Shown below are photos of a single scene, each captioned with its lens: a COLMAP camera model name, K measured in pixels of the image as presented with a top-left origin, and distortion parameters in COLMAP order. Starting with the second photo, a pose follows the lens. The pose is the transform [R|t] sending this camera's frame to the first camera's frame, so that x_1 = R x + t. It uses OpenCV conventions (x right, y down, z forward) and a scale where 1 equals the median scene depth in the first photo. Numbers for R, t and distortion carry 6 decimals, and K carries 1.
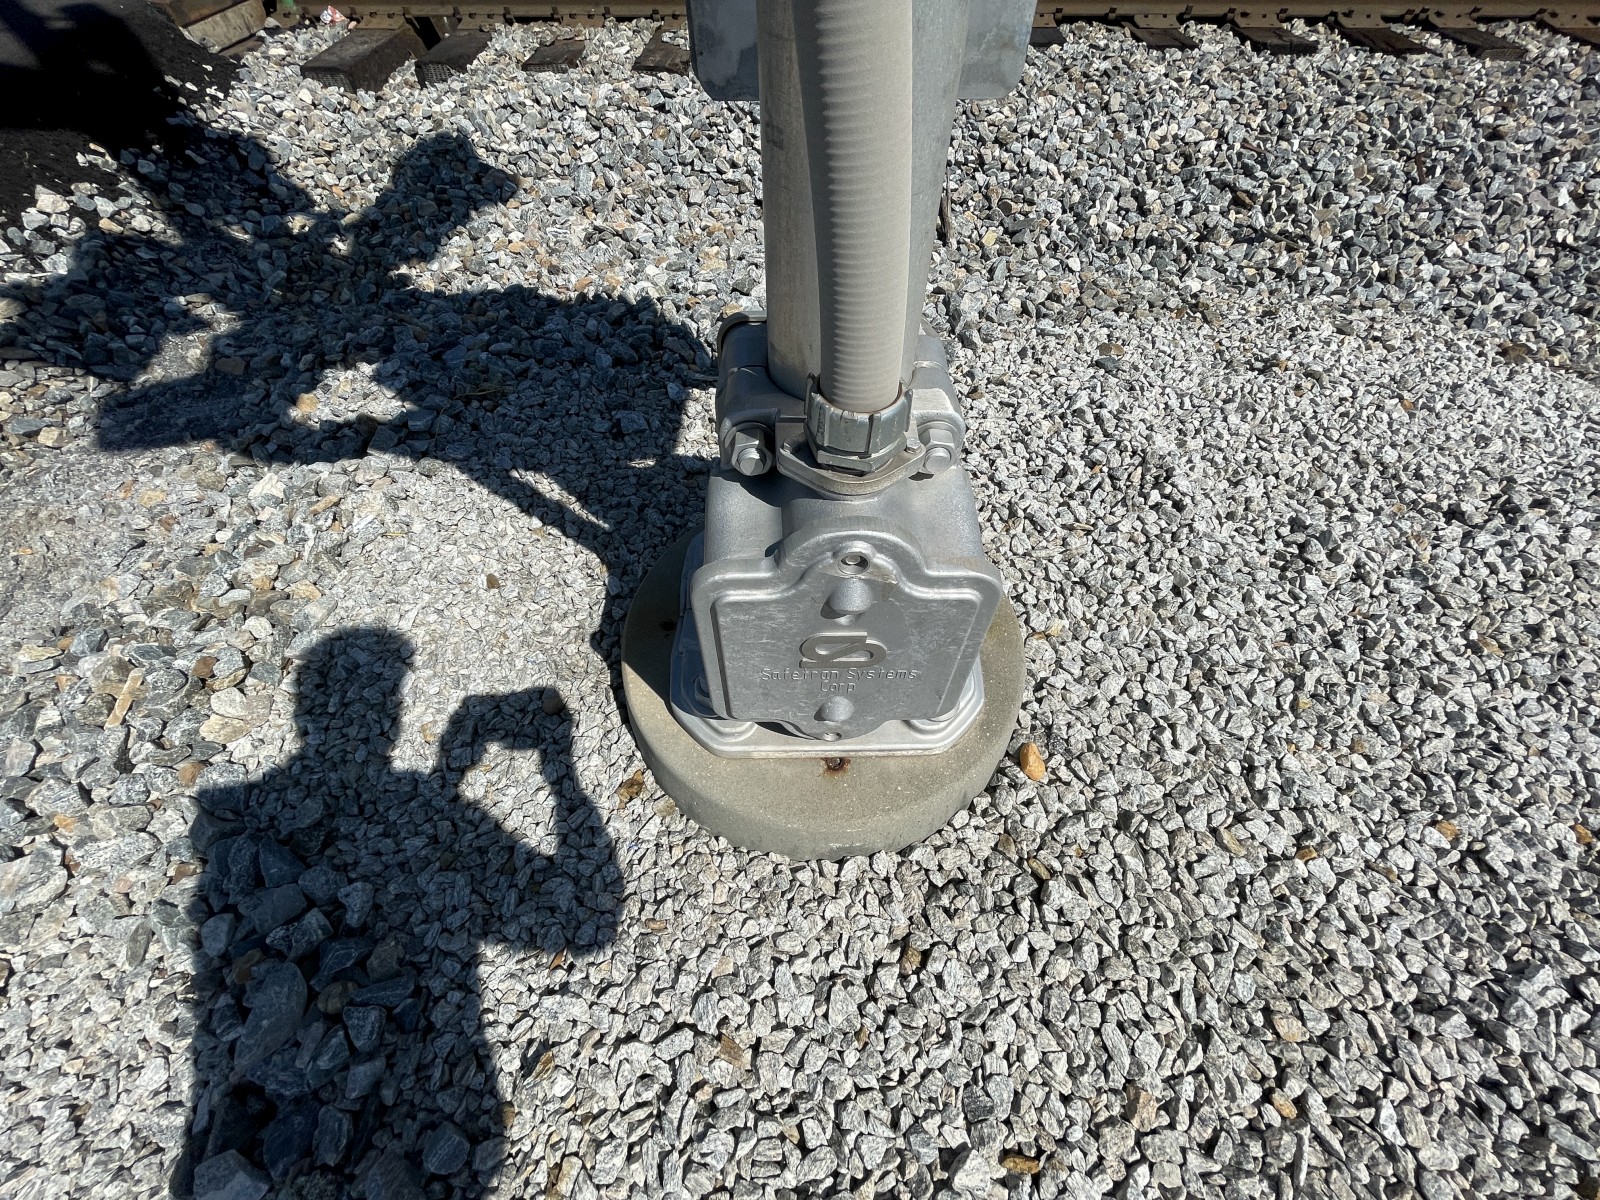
lens RADIAL K [[642.4, 0, 800.5], [0, 642.4, 596.8], [0, 0, 1]] dist [-0.003800, 0.000273]
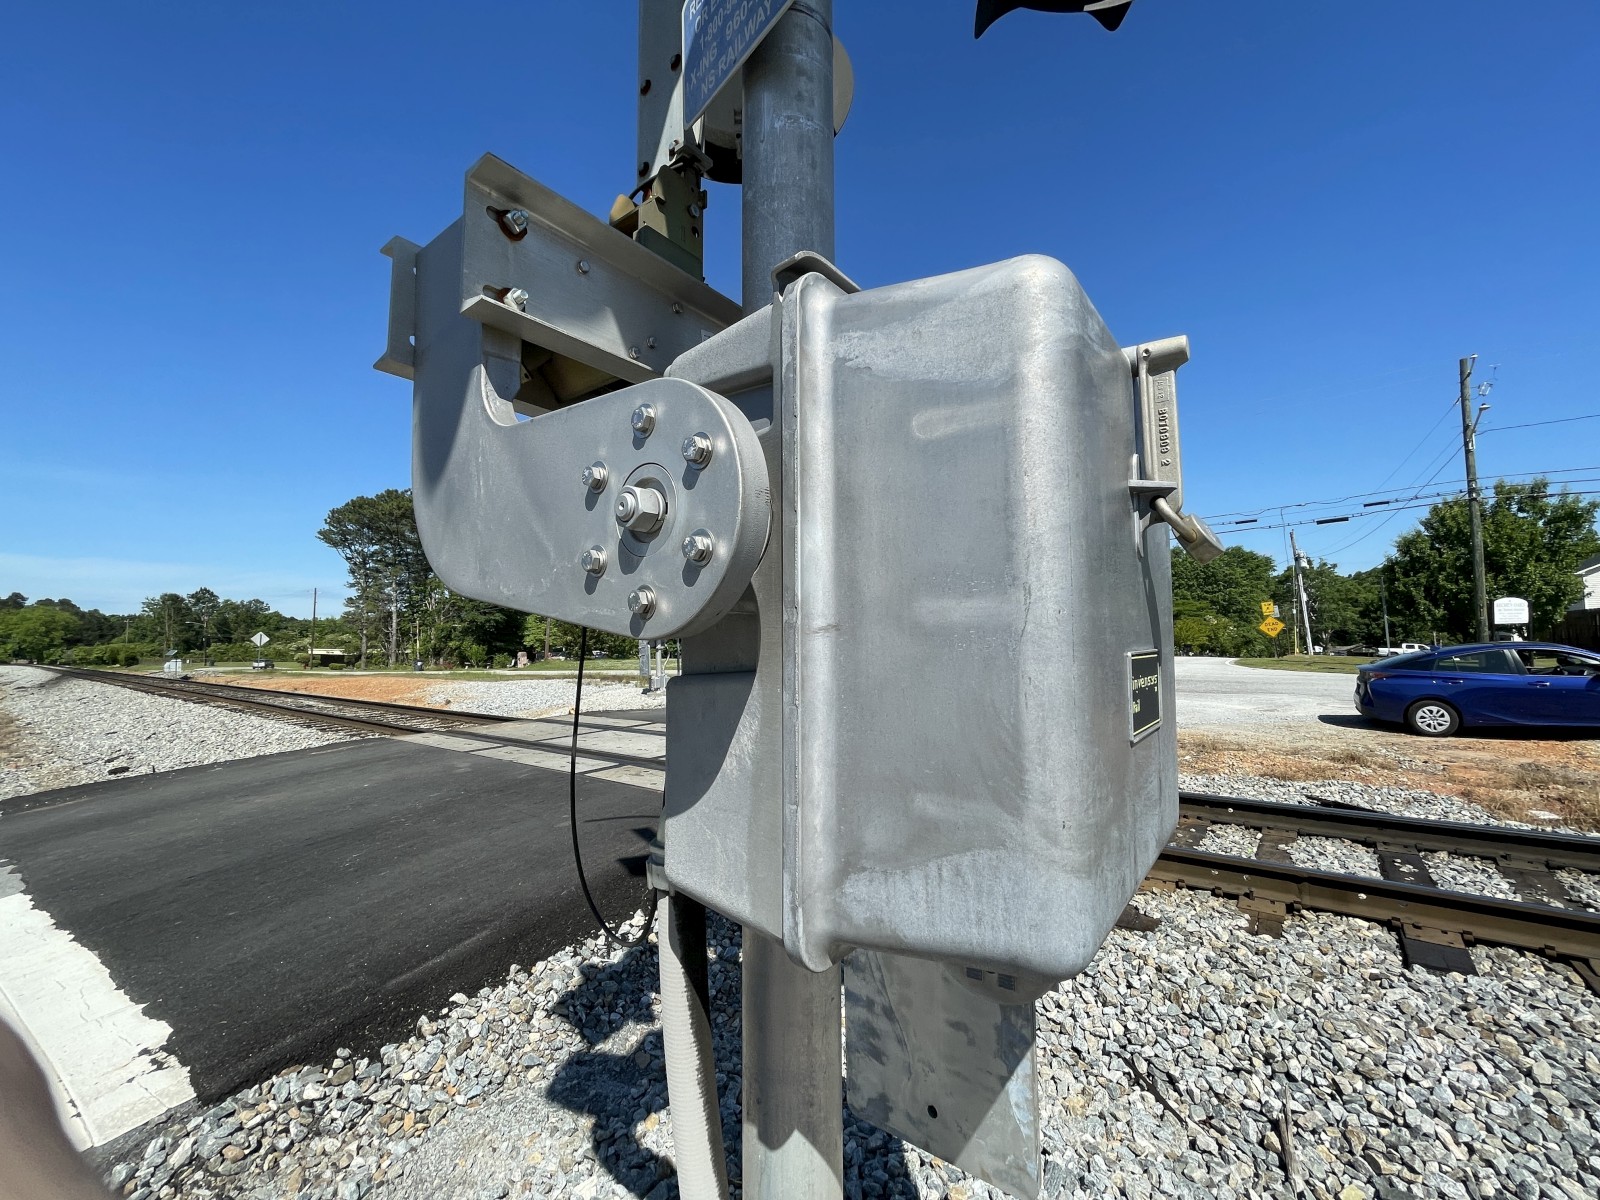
lens RADIAL K [[642.4, 0, 805.6], [0, 642.4, 598.6], [0, 0, 1]] dist [-0.003800, 0.000273]
pose [[0.797736, -0.052936, -0.600679, 0.260543], [-0.465932, 0.578233, -0.669742, -0.114341], [0.382786, 0.814153, 0.436612, -0.268066]]
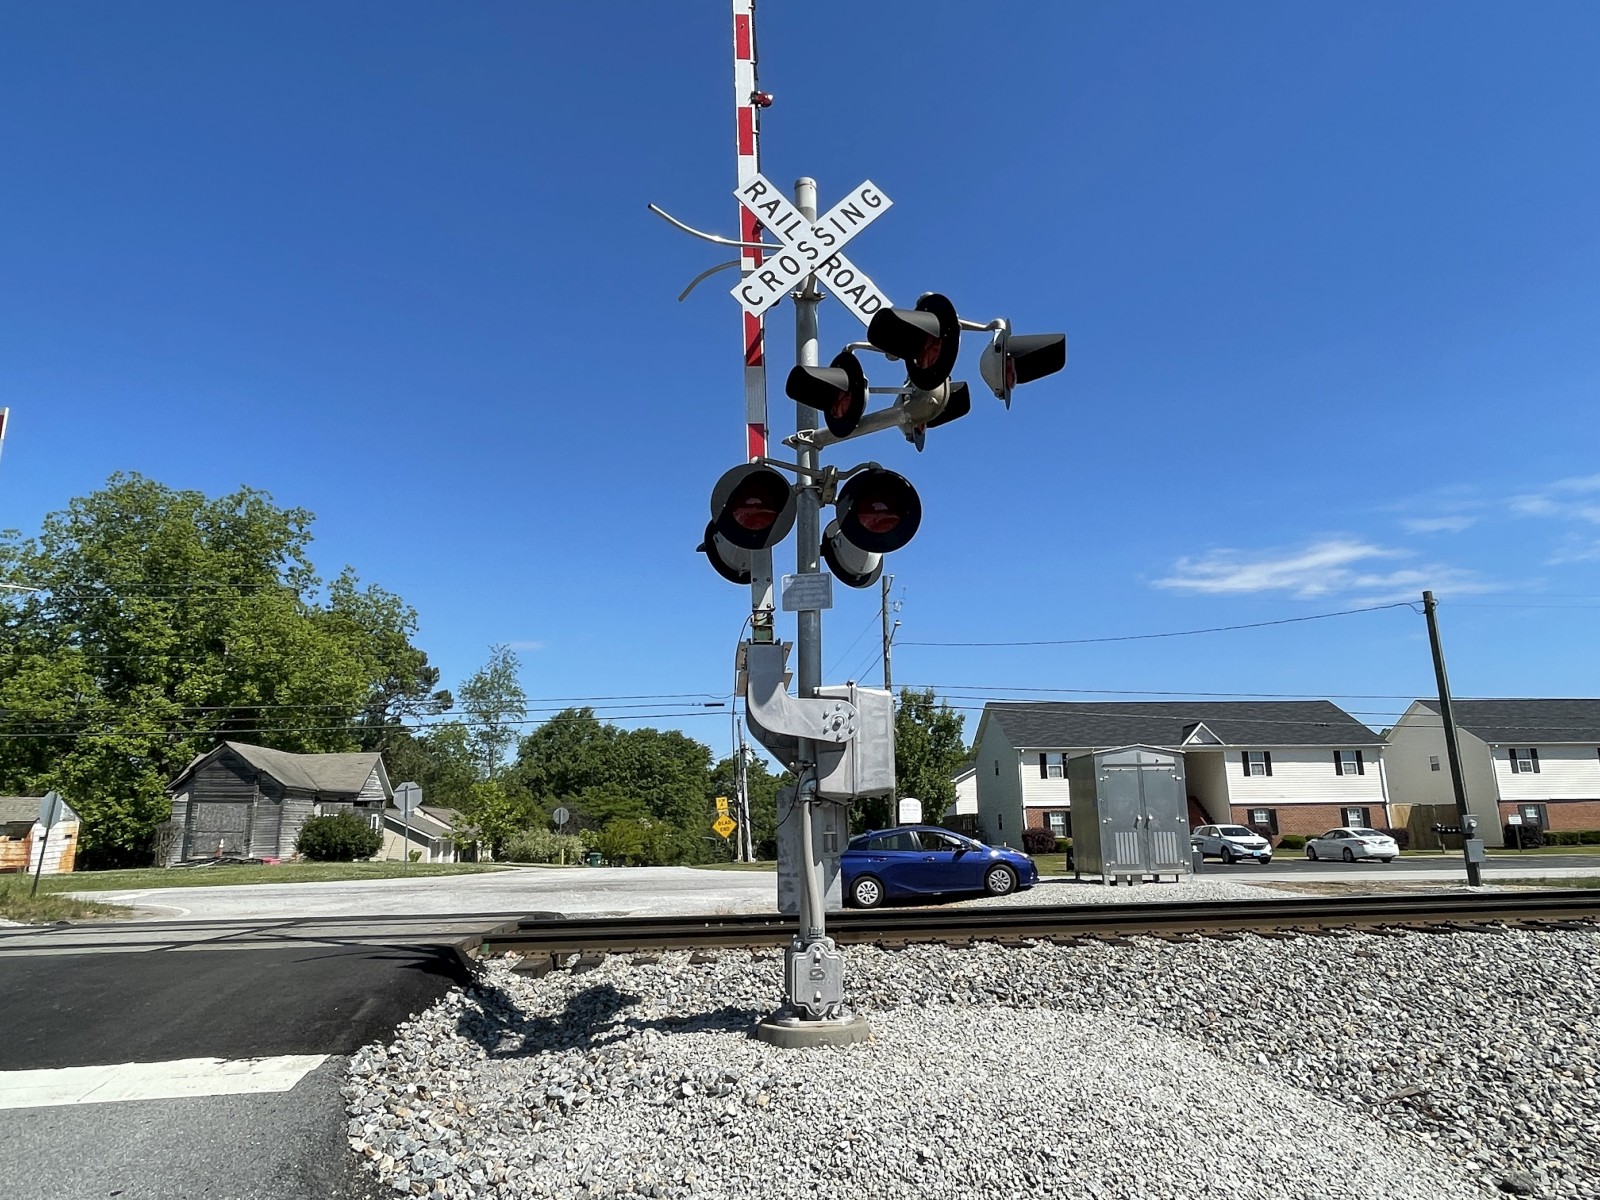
lens RADIAL K [[1001.3, 0, 804.5], [0, 1001.3, 607.7], [0, 0, 1]] dist [-0.000698, -0.001168]
pose [[0.995872, -0.000256, 0.090766, -0.203488], [0.082750, 0.413440, -0.906763, 1.649912], [-0.037294, 0.910531, 0.411754, -1.359659]]
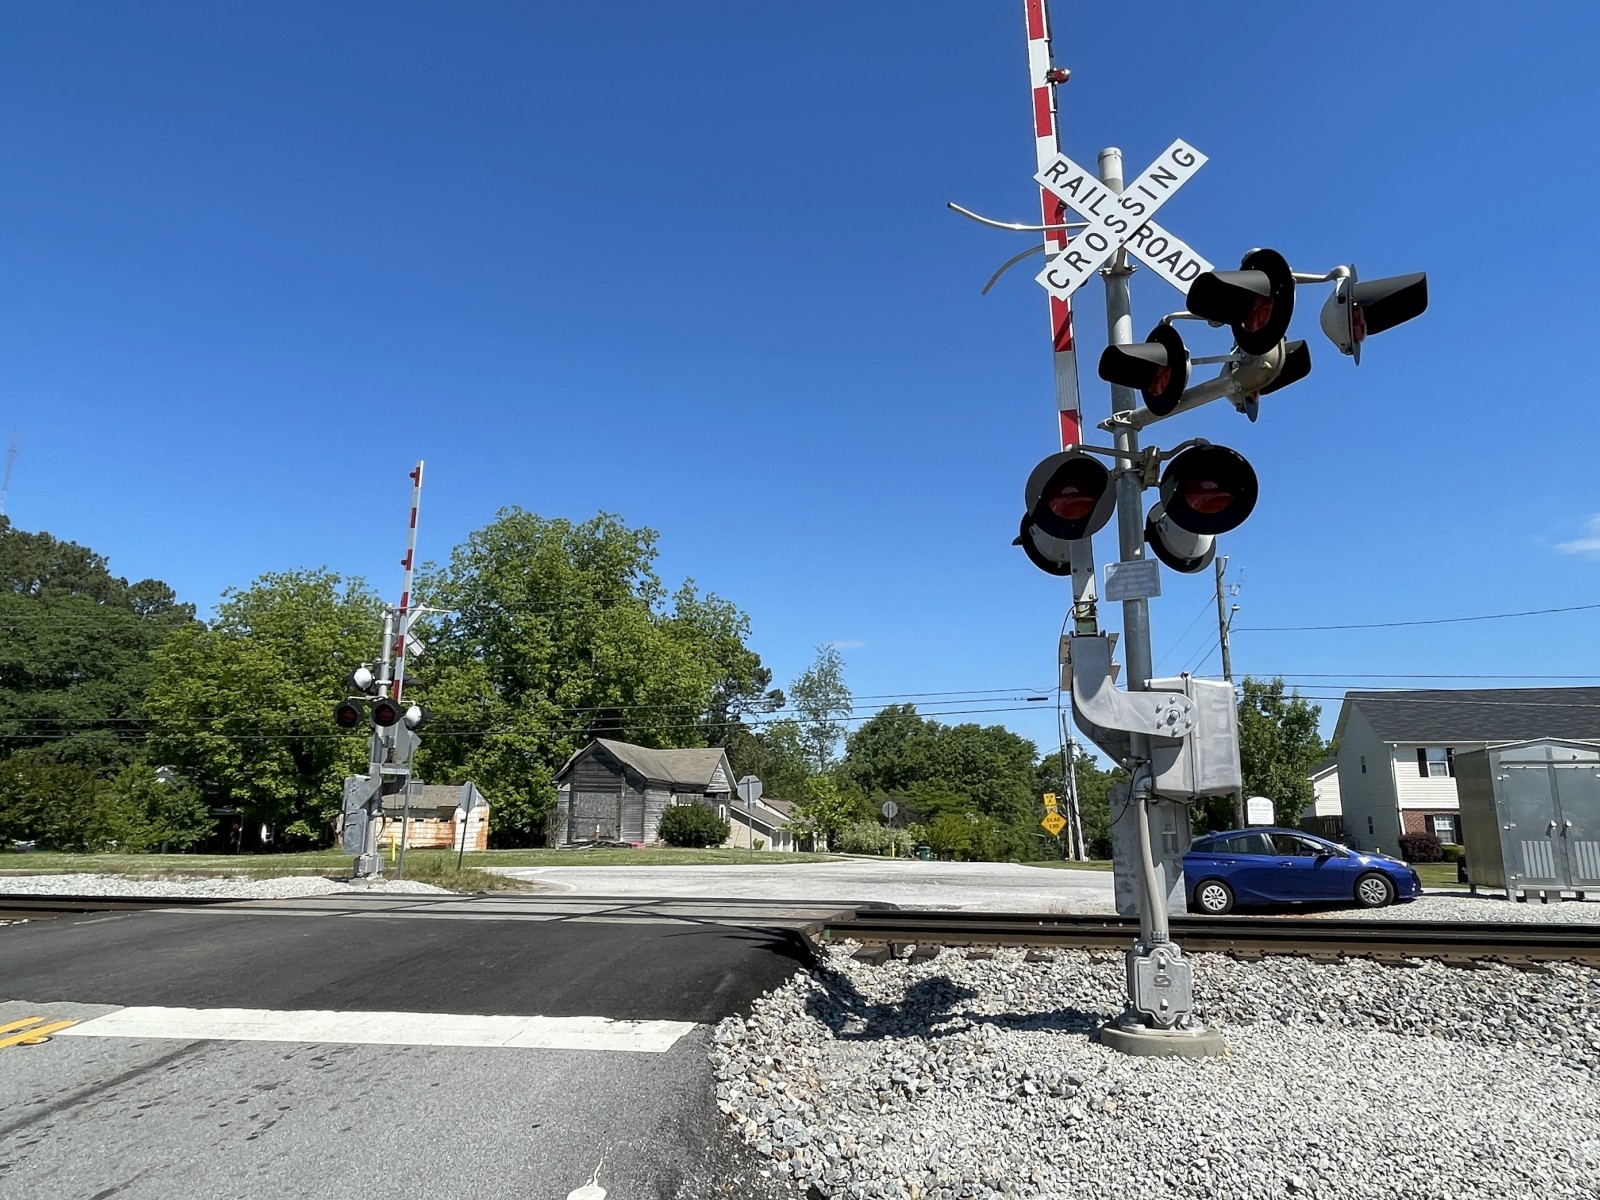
lens RADIAL K [[1001.3, 0, 806.2], [0, 1001.3, 603.0], [0, 0, 1]] dist [-0.000698, -0.001168]
pose [[0.974624, -0.045852, -0.219102, -0.209896], [-0.180815, 0.415757, -0.891320, 1.673478], [0.131962, 0.908319, 0.396916, -1.377585]]
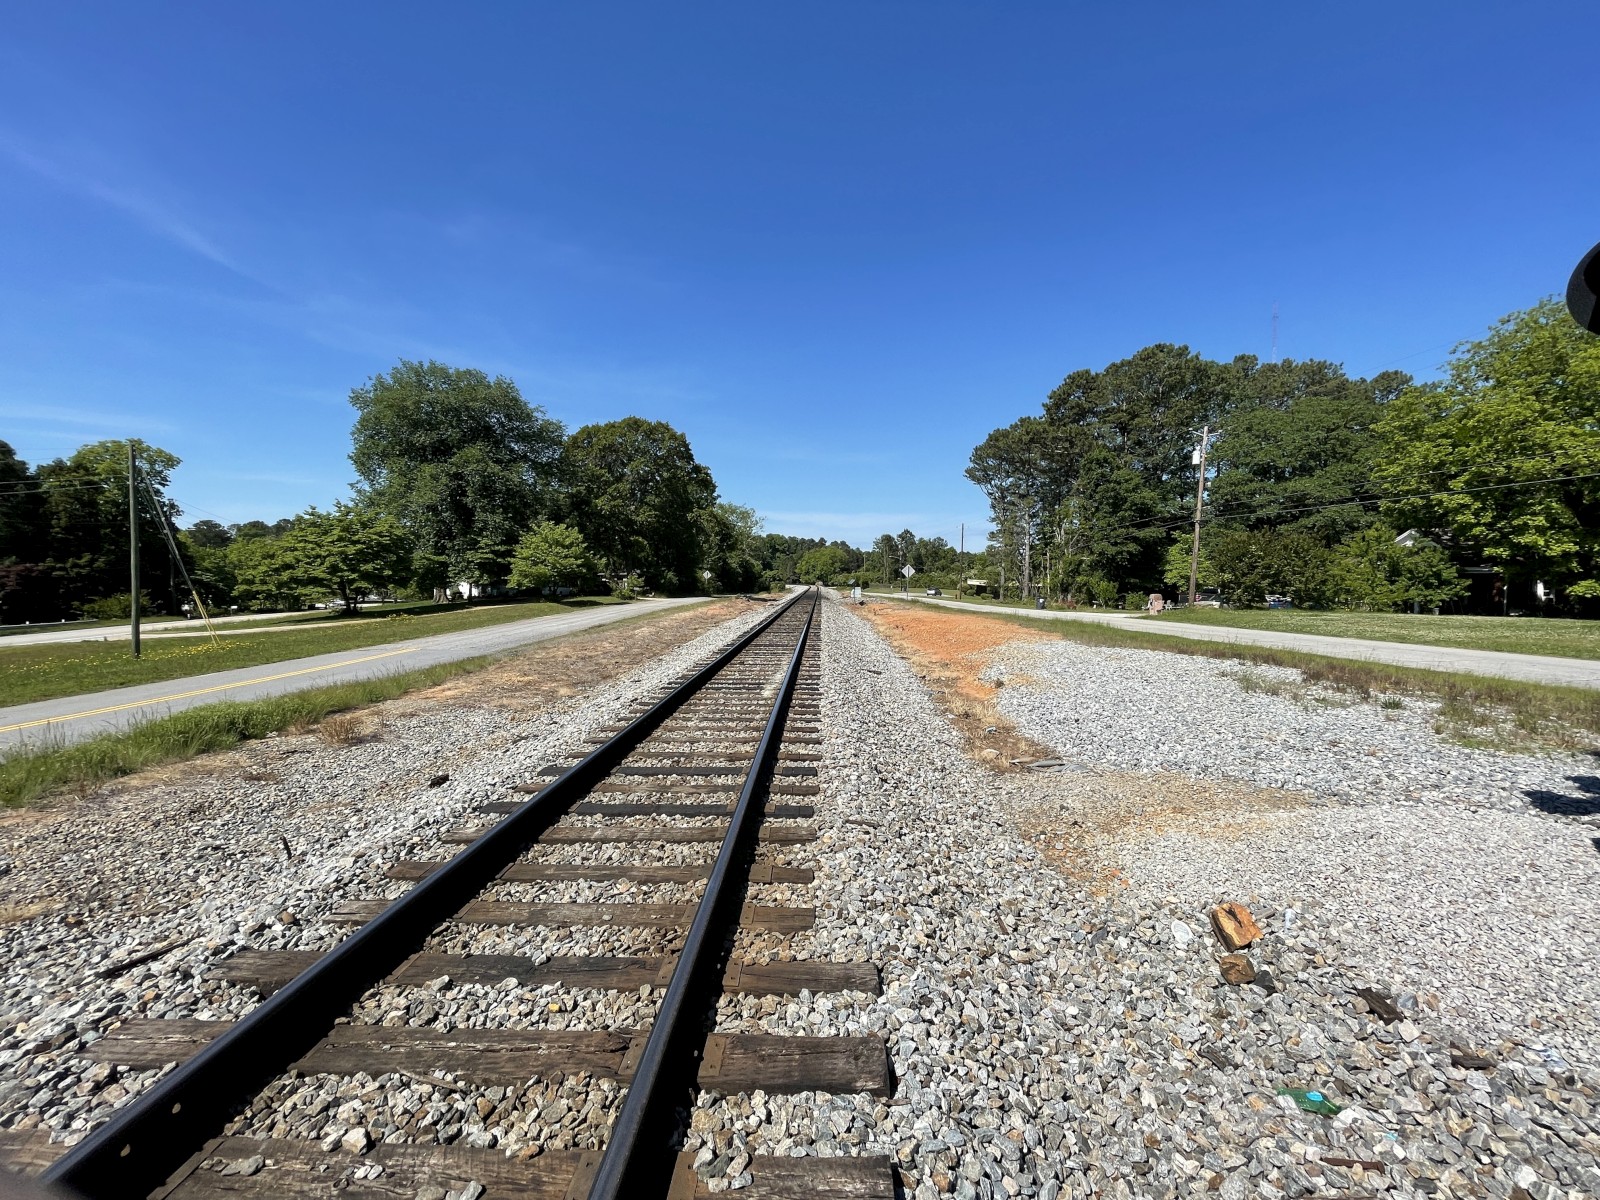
lens RADIAL K [[642.4, 0, 806.7], [0, 642.4, 598.1], [0, 0, 1]] dist [-0.003800, 0.000273]
pose [[-0.009030, 0.032875, -0.999419, -3.844698], [-0.794788, 0.606281, 0.027124, -2.283573], [0.606820, 0.794571, 0.020654, 1.260991]]
